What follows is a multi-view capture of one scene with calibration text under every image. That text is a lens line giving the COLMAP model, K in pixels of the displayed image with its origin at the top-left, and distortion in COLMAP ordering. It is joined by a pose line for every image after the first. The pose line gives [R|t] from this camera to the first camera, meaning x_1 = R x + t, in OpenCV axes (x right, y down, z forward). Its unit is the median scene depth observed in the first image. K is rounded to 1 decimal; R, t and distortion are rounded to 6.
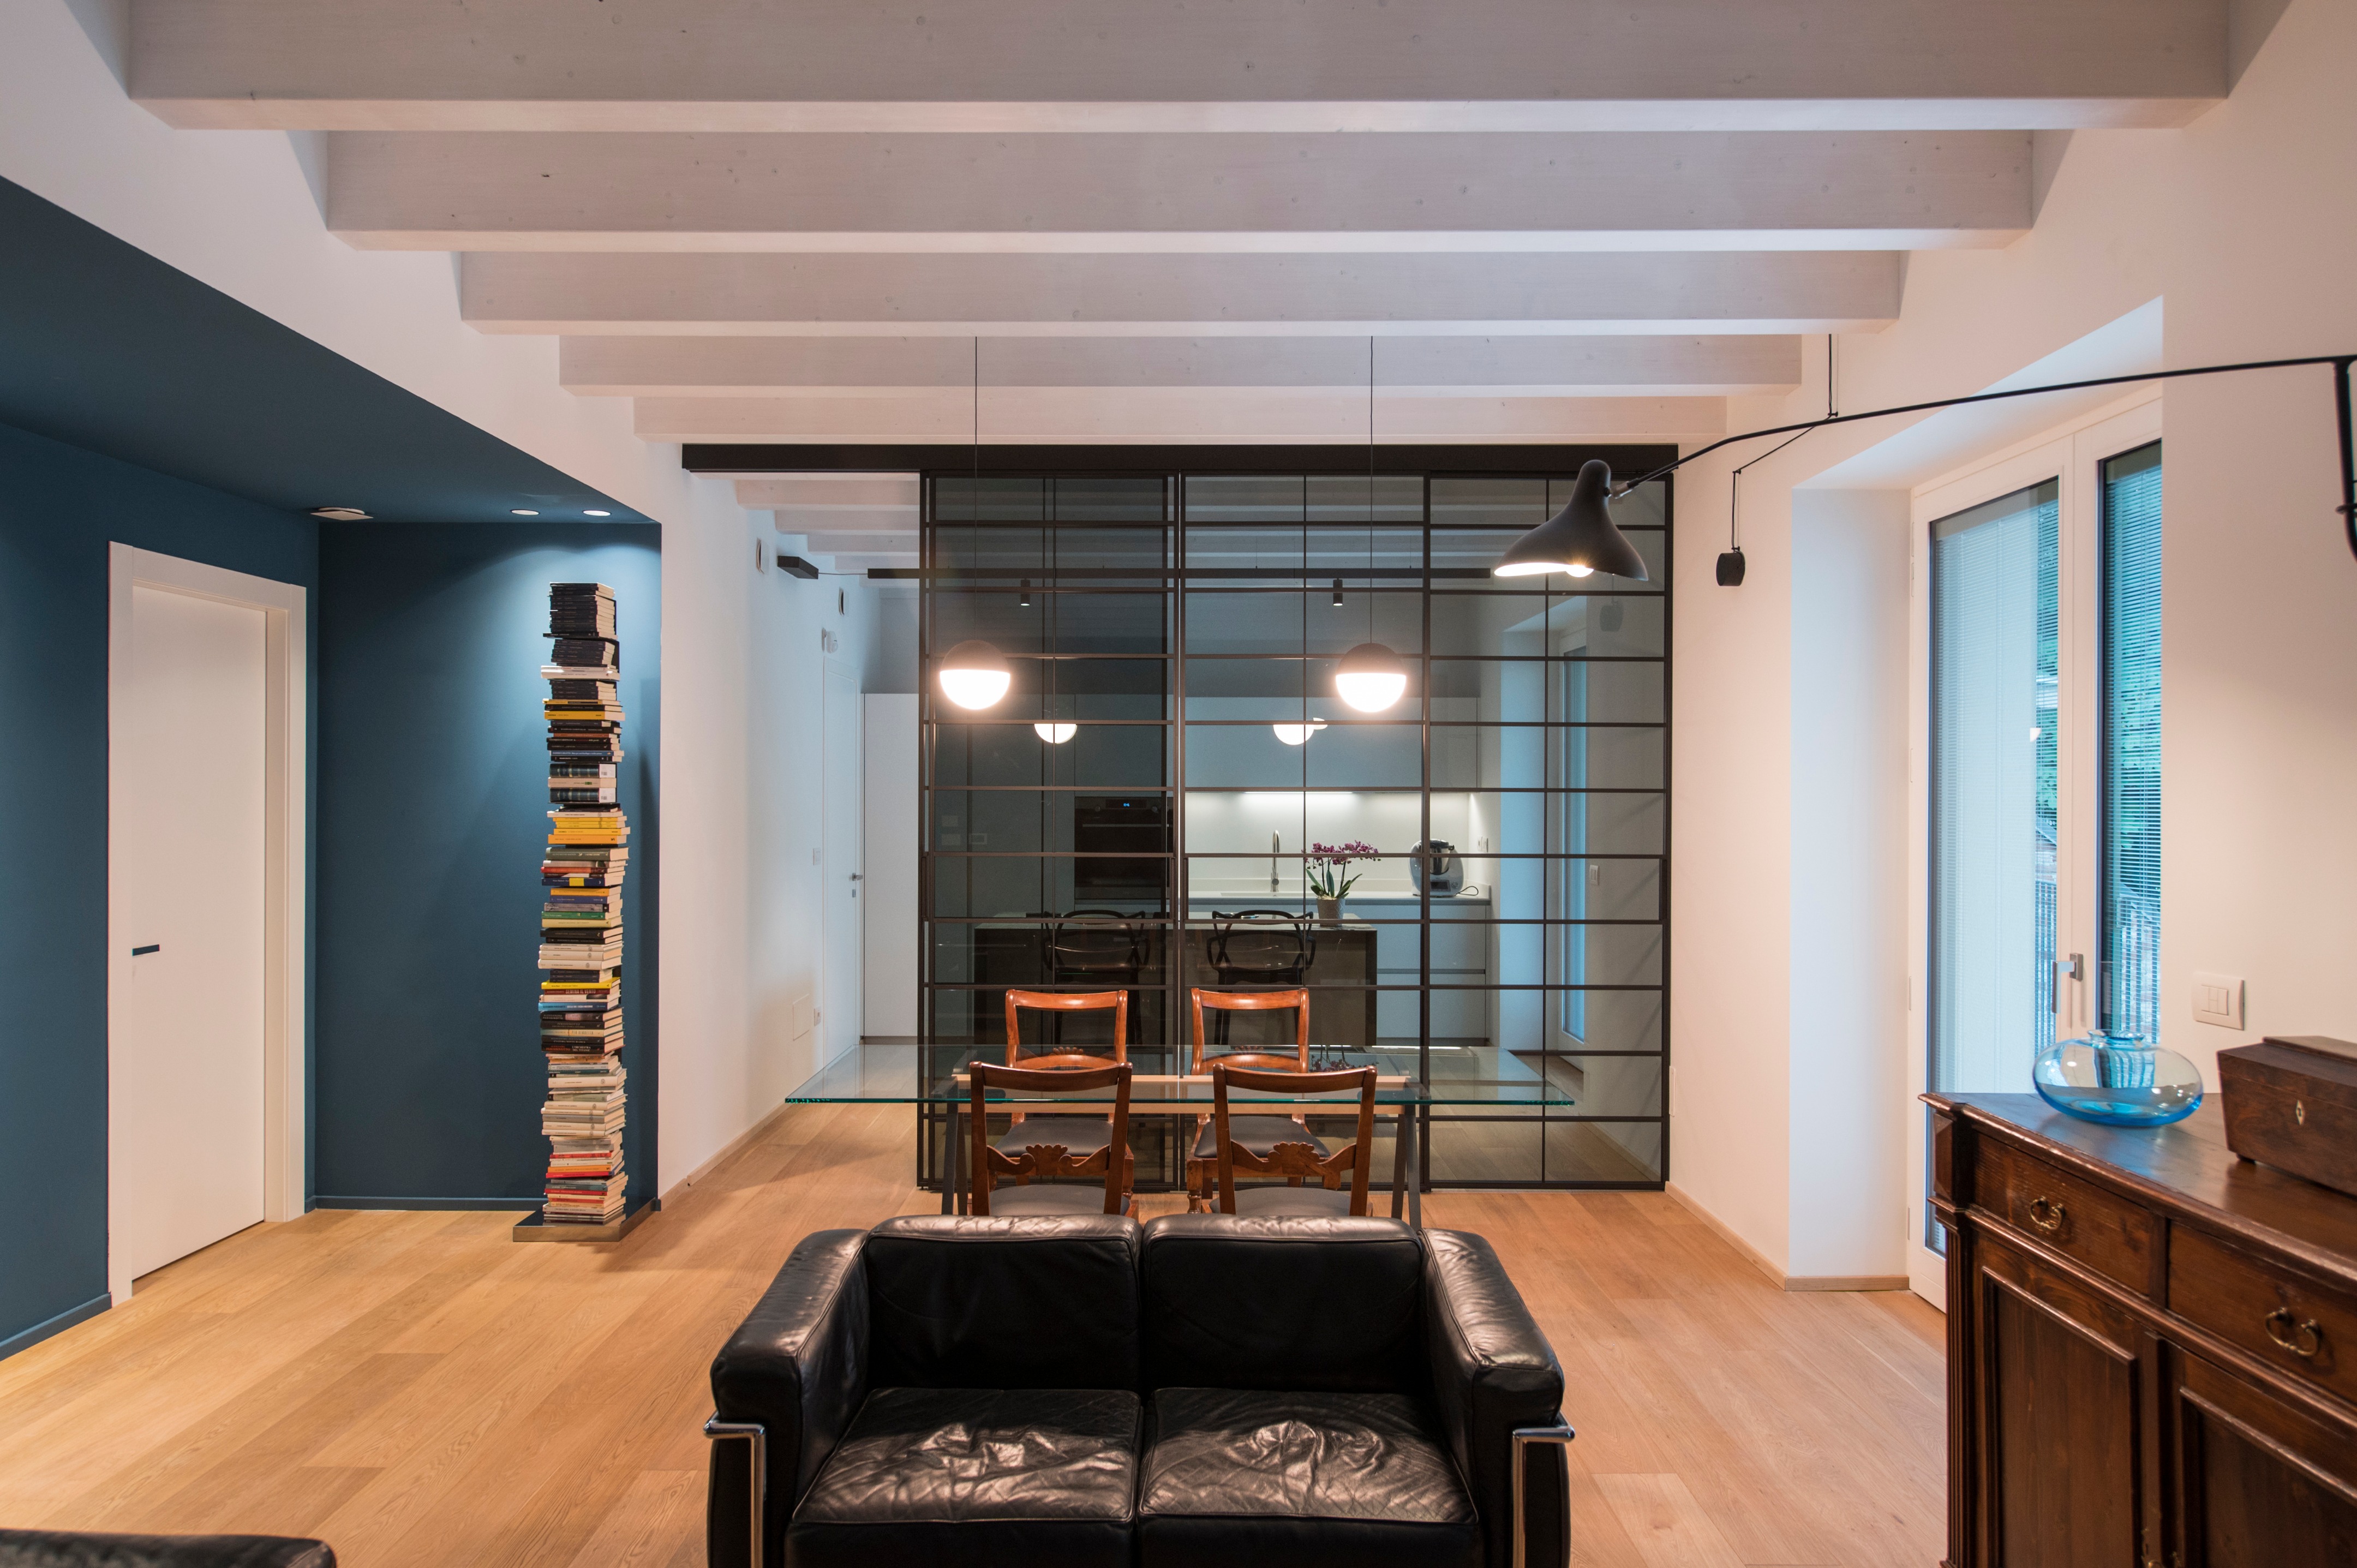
lens RADIAL K [[1474.5, 0, 1179.0], [0, 1474.5, 806.8], [0, 0, 1]] dist [0.000708, 0.000800]
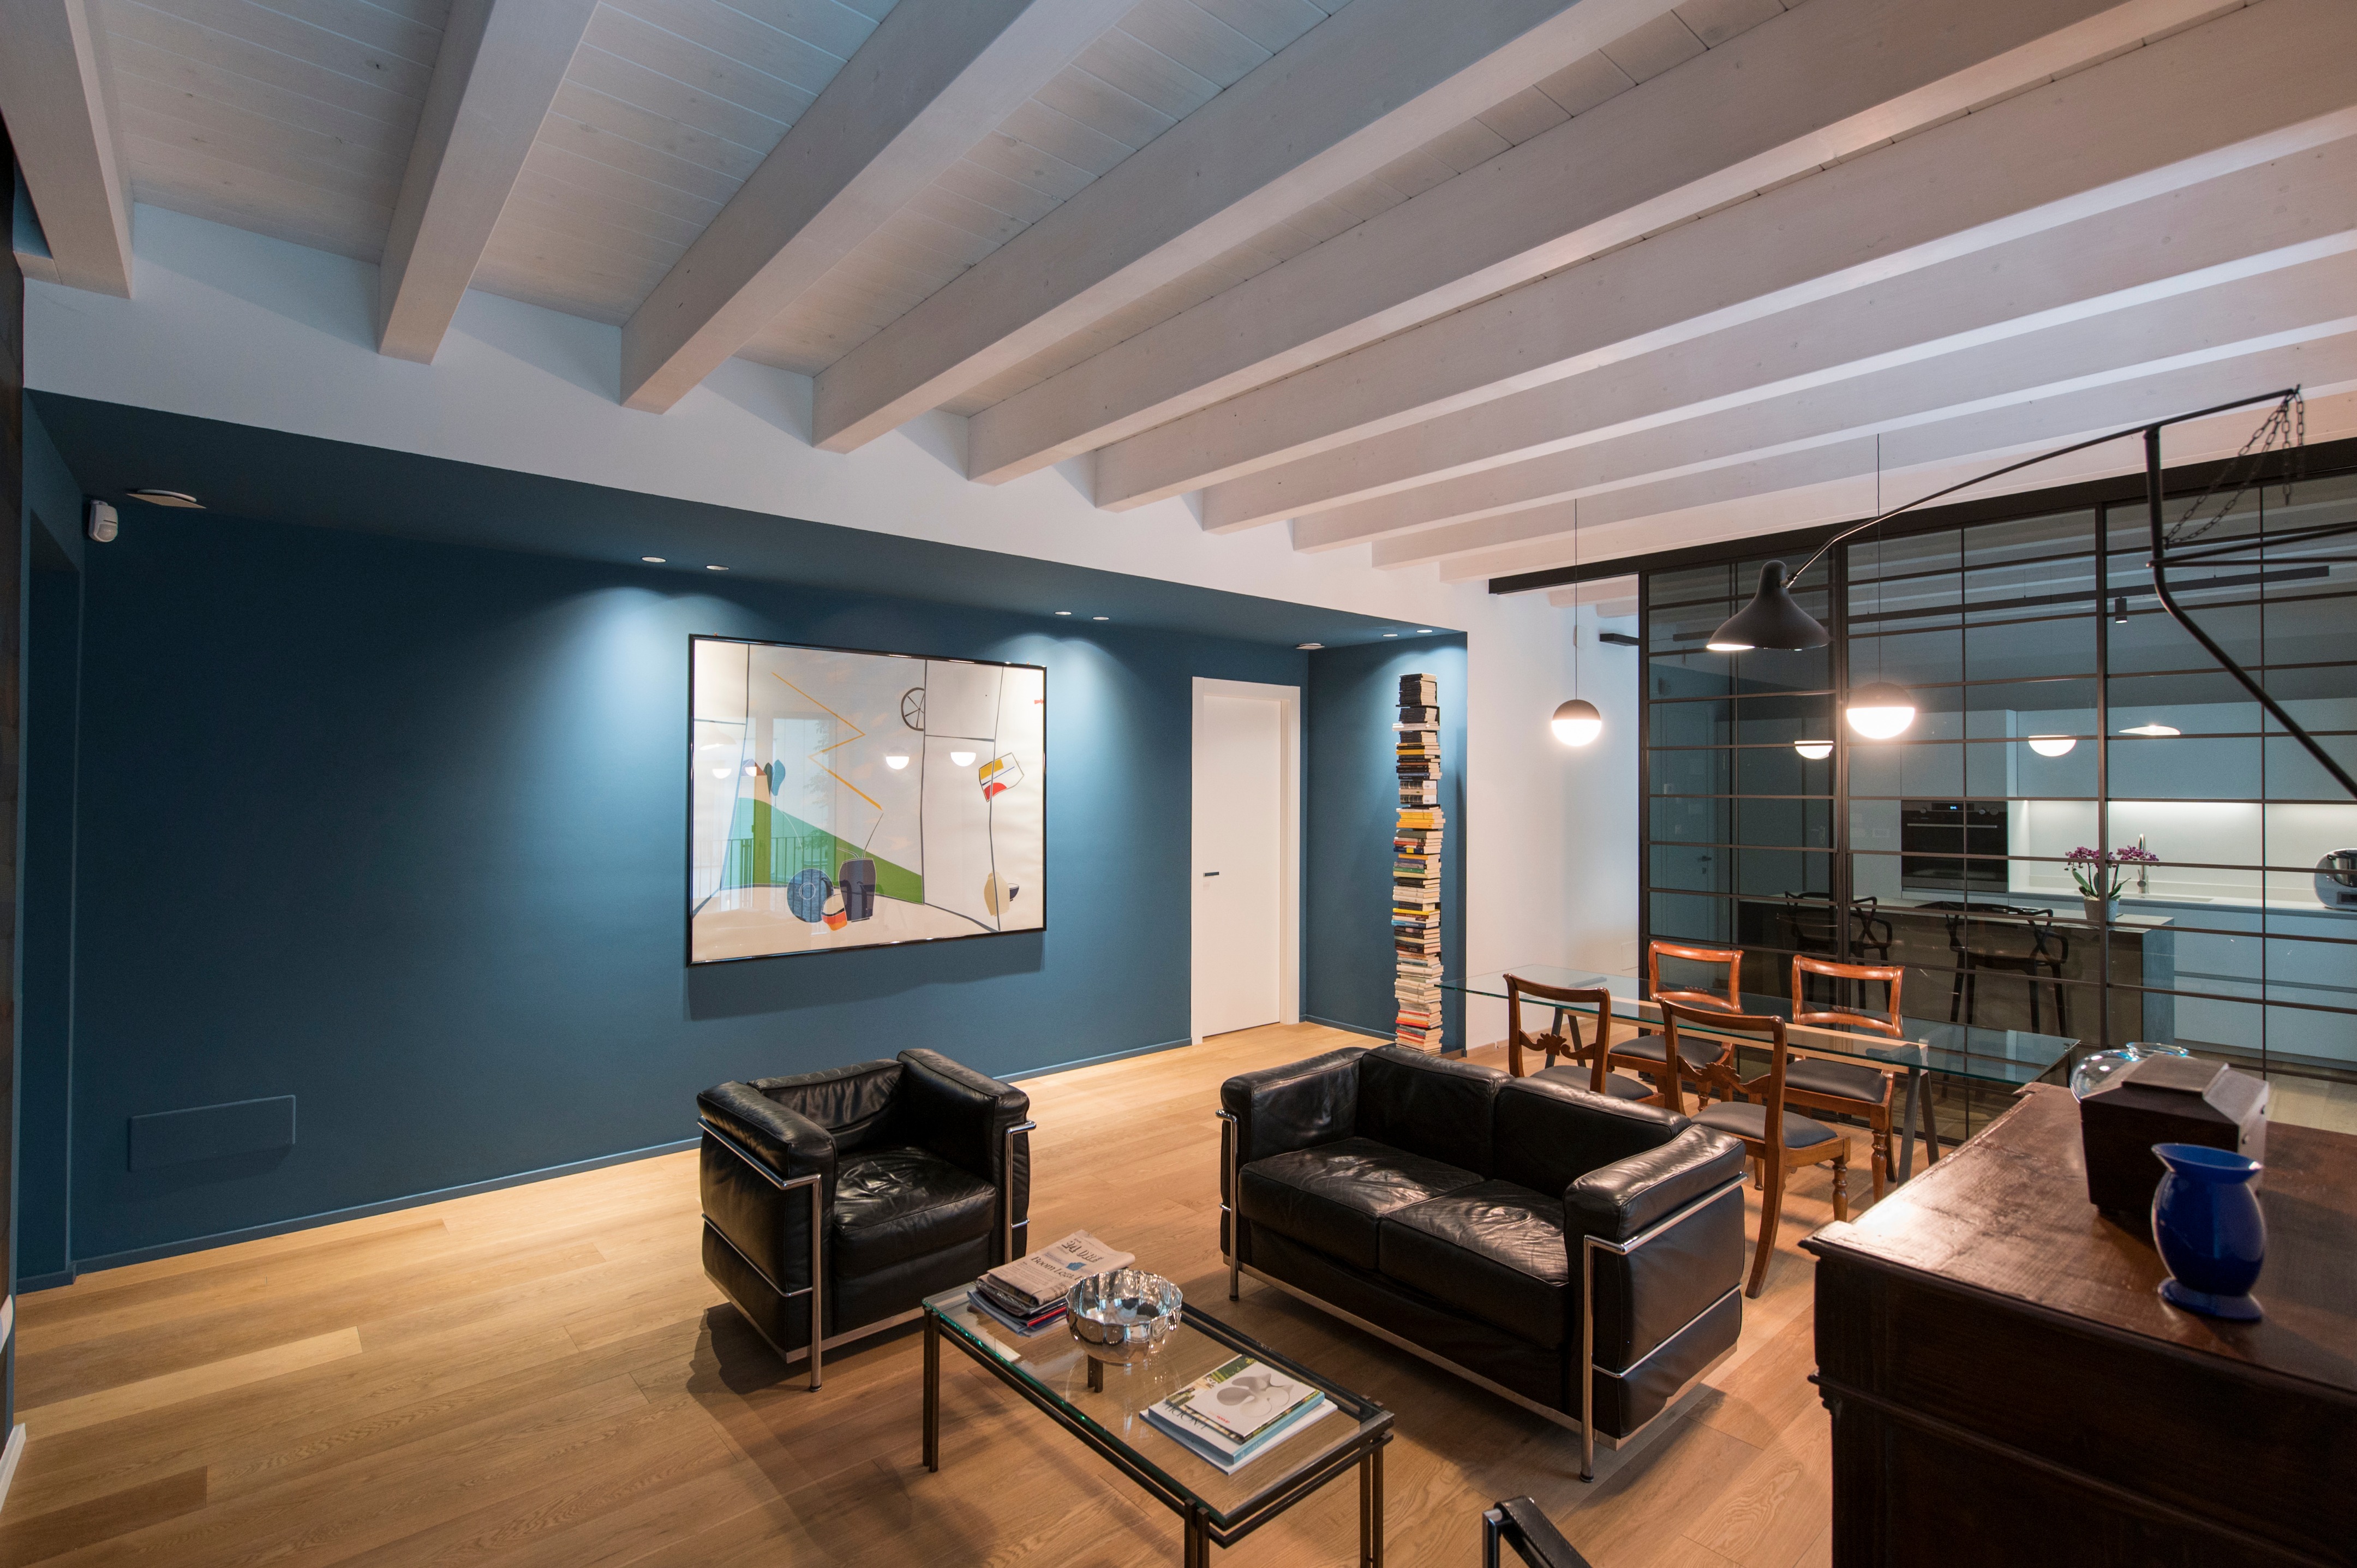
lens RADIAL K [[1075.2, 0, 1178.5], [0, 1075.2, 784.0], [0, 0, 1]] dist [-0.000219, 0.000016]
pose [[0.664858, -0.002347, -0.746967, 0.334778], [-0.008609, 0.999905, -0.010805, -0.009747], [0.746921, 0.013615, 0.664774, -0.020554]]
